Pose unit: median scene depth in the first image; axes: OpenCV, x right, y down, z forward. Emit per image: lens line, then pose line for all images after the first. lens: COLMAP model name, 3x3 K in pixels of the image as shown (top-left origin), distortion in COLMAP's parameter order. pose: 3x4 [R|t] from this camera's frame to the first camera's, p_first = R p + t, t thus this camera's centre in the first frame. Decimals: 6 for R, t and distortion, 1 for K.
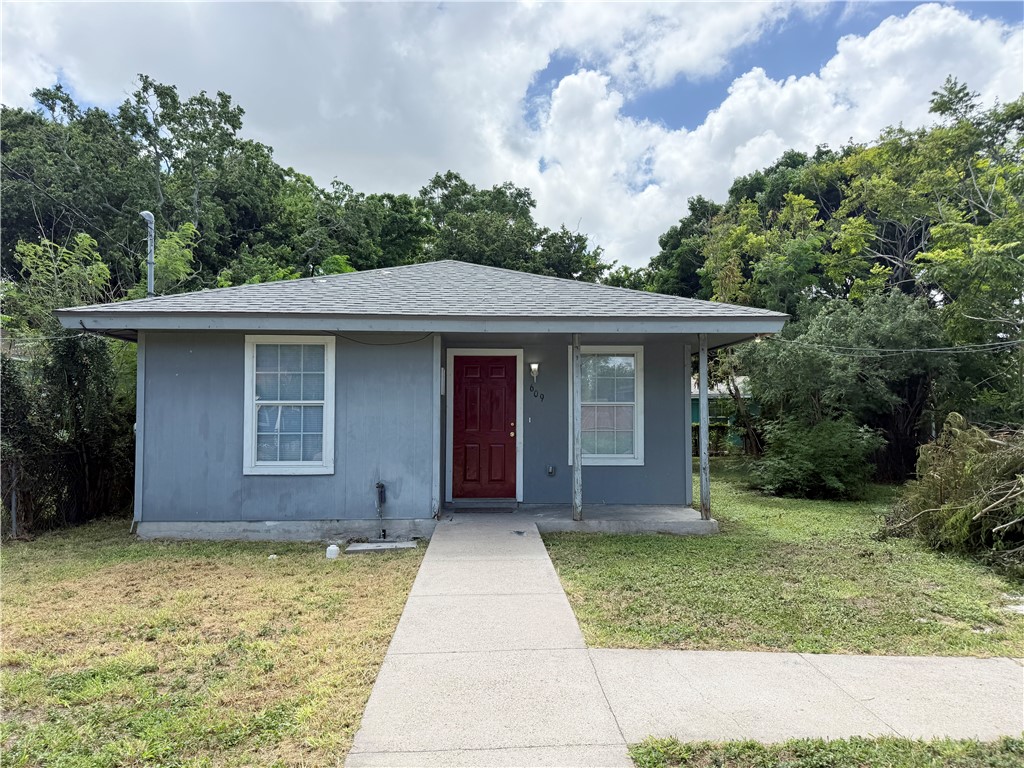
lens RADIAL K [[718.4, 0, 516.1], [0, 718.4, 387.1], [0, 0, 1]] dist [0.047078, -0.004143]
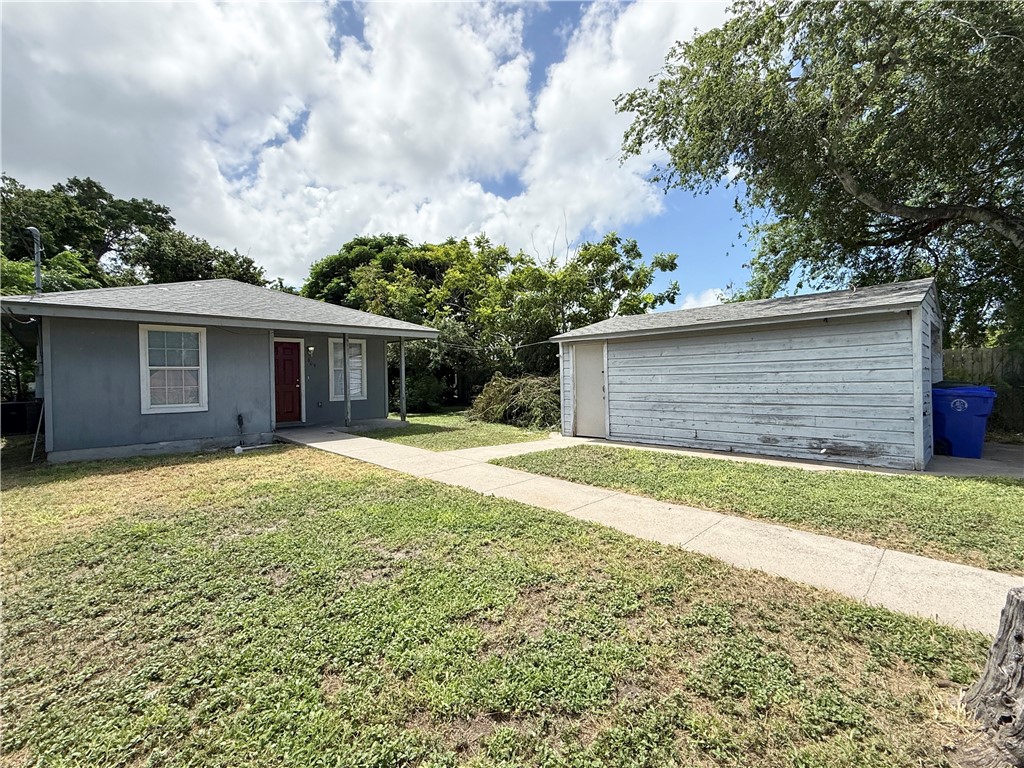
lens RADIAL K [[452.4, 0, 511.1], [0, 452.4, 378.8], [0, 0, 1]] dist [0.005463, 0.001119]
pose [[0.739247, -0.014805, 0.673271, -0.436446], [-0.013210, 0.999247, 0.036478, -0.000952], [-0.673304, -0.035860, 0.738495, -0.245060]]
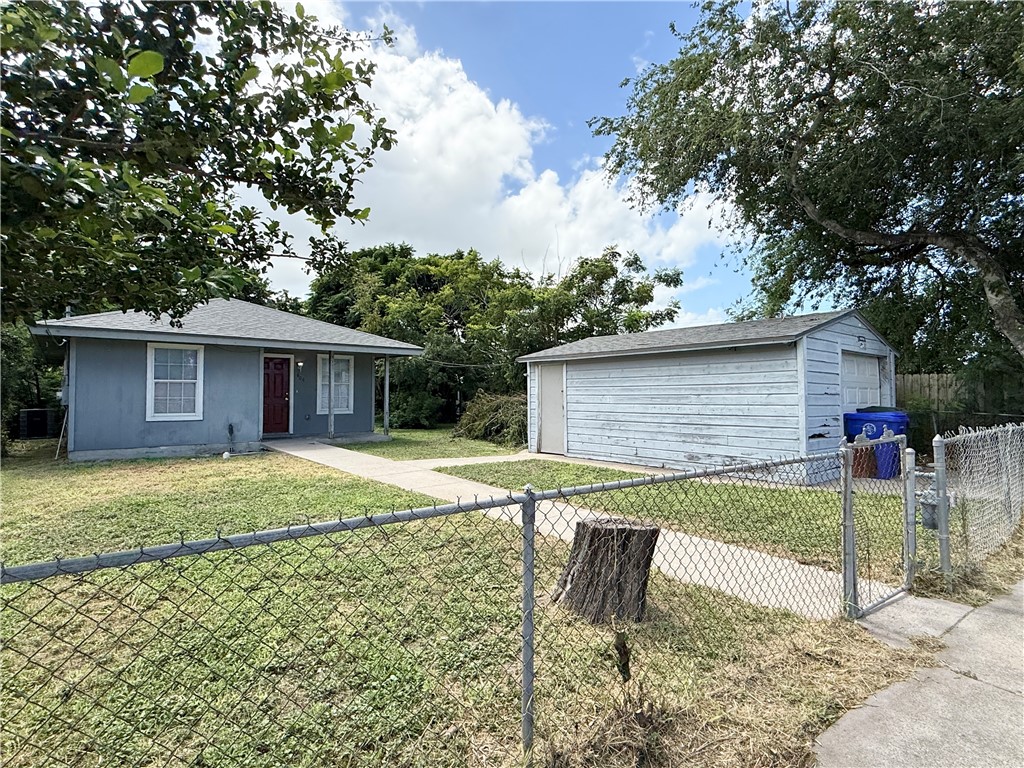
lens RADIAL K [[527.8, 0, 514.1], [0, 527.8, 379.5], [0, 0, 1]] dist [0.013663, -0.001261]
pose [[0.791090, 0.018308, 0.611426, -0.451466], [-0.028885, 0.999555, 0.007444, -0.016895], [-0.611017, -0.023550, 0.791267, -0.568511]]
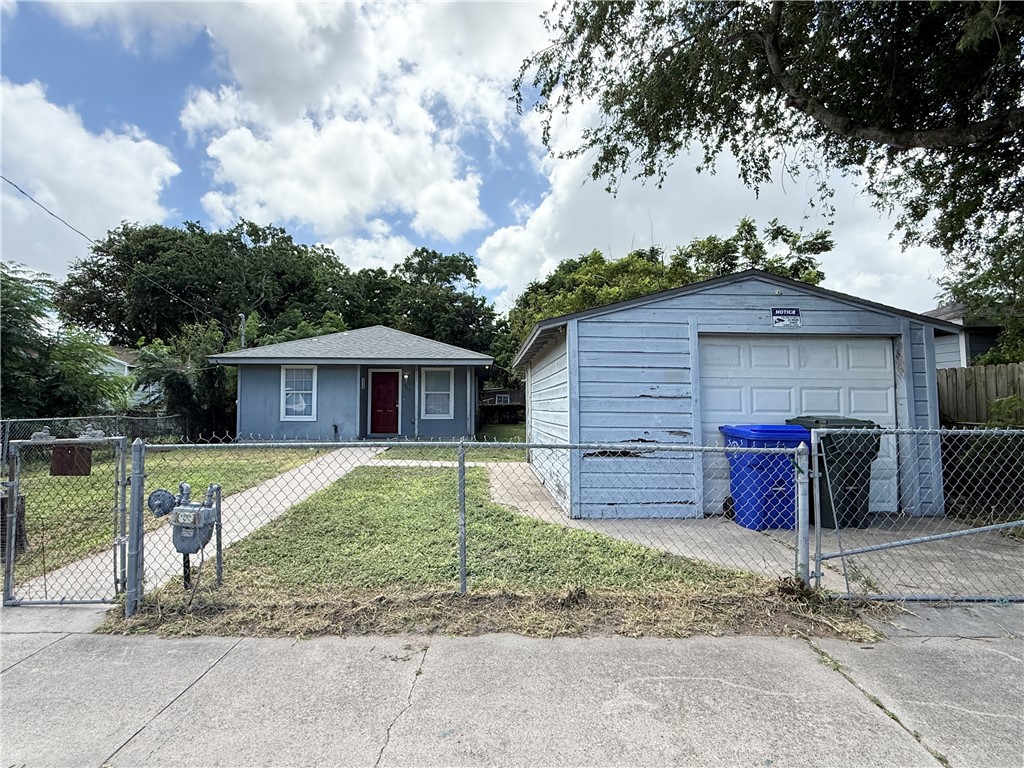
lens RADIAL K [[527.8, 0, 505.4], [0, 527.8, 381.3], [0, 0, 1]] dist [0.013663, -0.001261]
pose [[0.999954, -0.000281, 0.009556, 0.381451], [0.000258, 0.999997, 0.002465, -0.021032], [-0.009557, -0.002462, 0.999951, -0.831012]]
